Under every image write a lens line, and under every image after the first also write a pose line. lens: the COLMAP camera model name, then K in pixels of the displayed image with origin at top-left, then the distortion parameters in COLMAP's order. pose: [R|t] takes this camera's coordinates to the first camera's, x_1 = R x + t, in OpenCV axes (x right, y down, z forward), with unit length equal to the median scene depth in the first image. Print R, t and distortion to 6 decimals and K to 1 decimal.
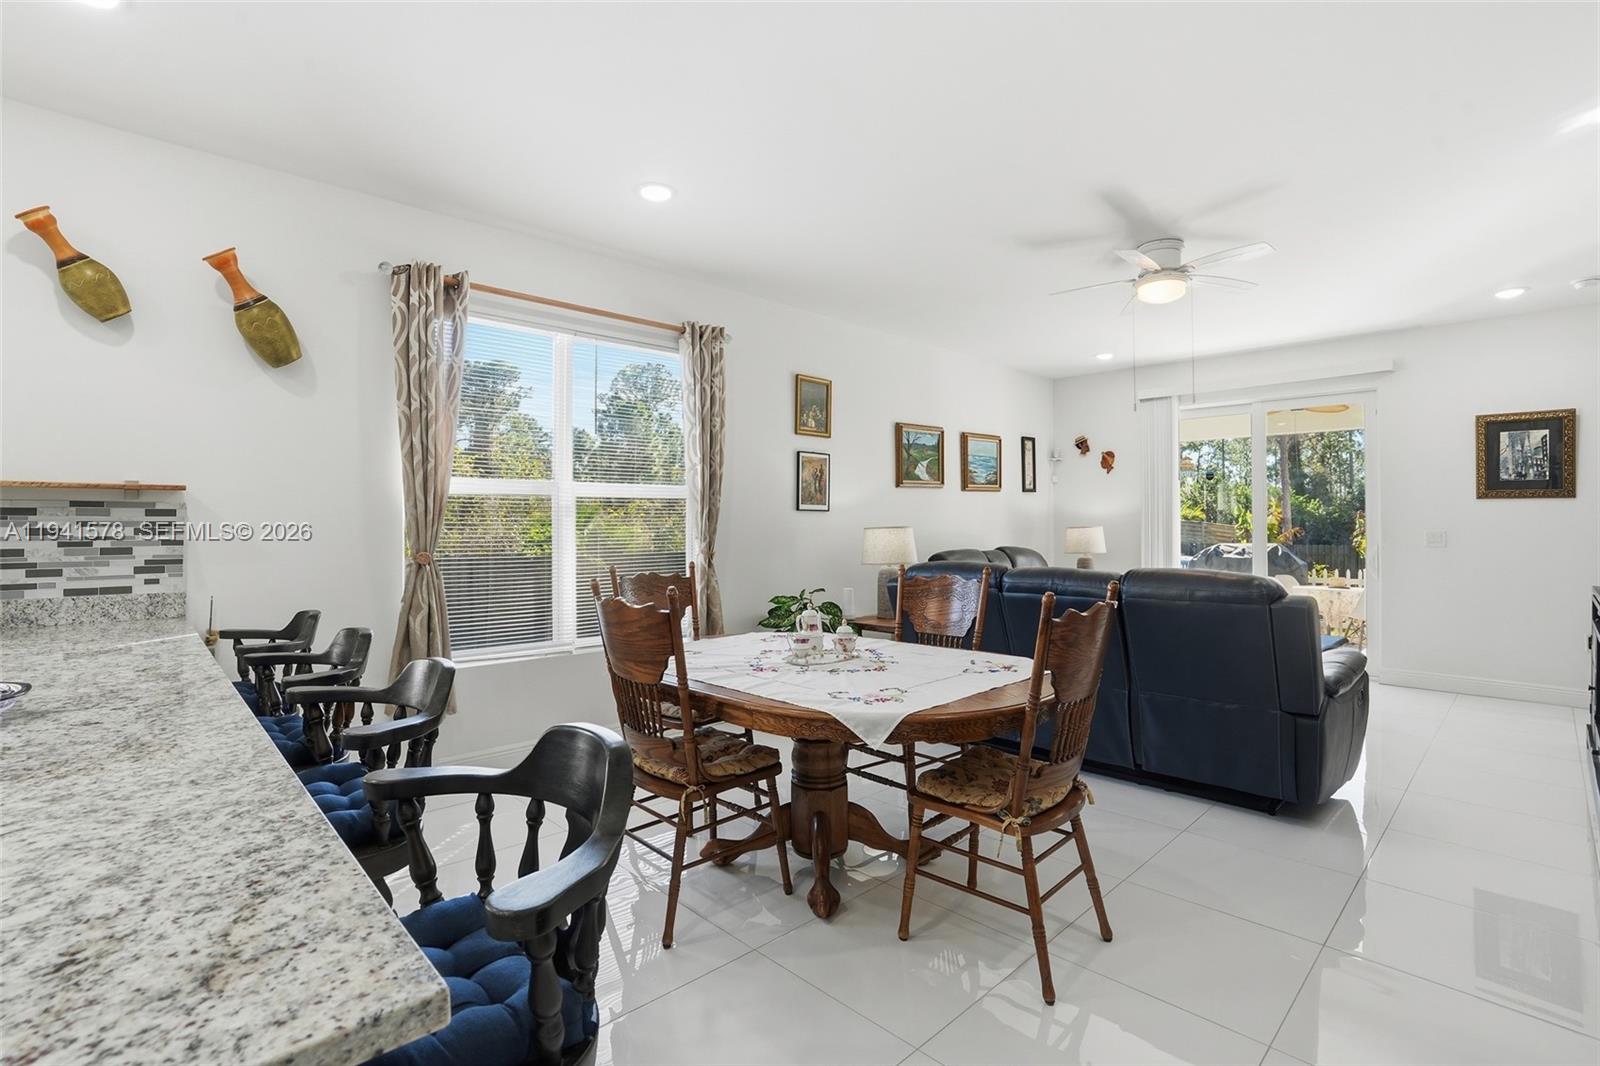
lens RADIAL K [[787.1, 0, 839.9], [0, 787.1, 528.4], [0, 0, 1]] dist [0.000506, 0.000195]
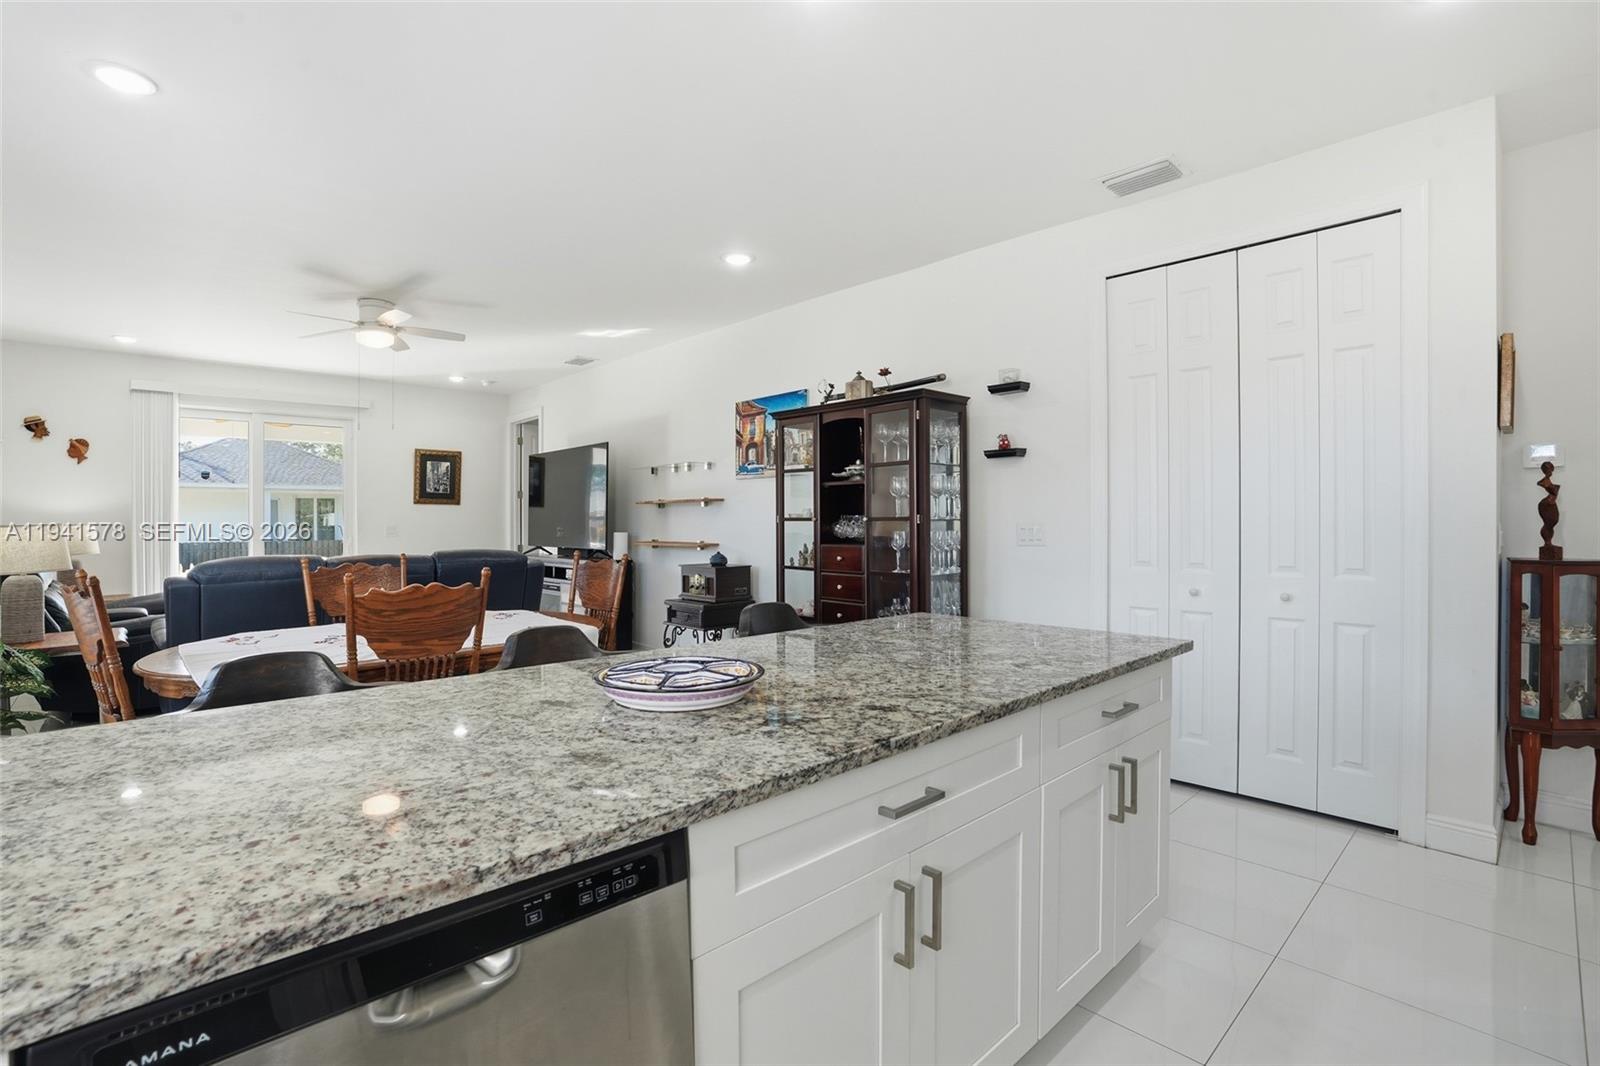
lens RADIAL K [[741.9, 0, 823.0], [0, 741.9, 523.1], [0, 0, 1]] dist [-0.012206, 0.000428]
pose [[0.025847, -0.004172, 0.999657, -0.588817], [0.006576, 0.999970, 0.004003, -0.001831], [-0.999644, 0.006470, 0.025874, 0.188951]]
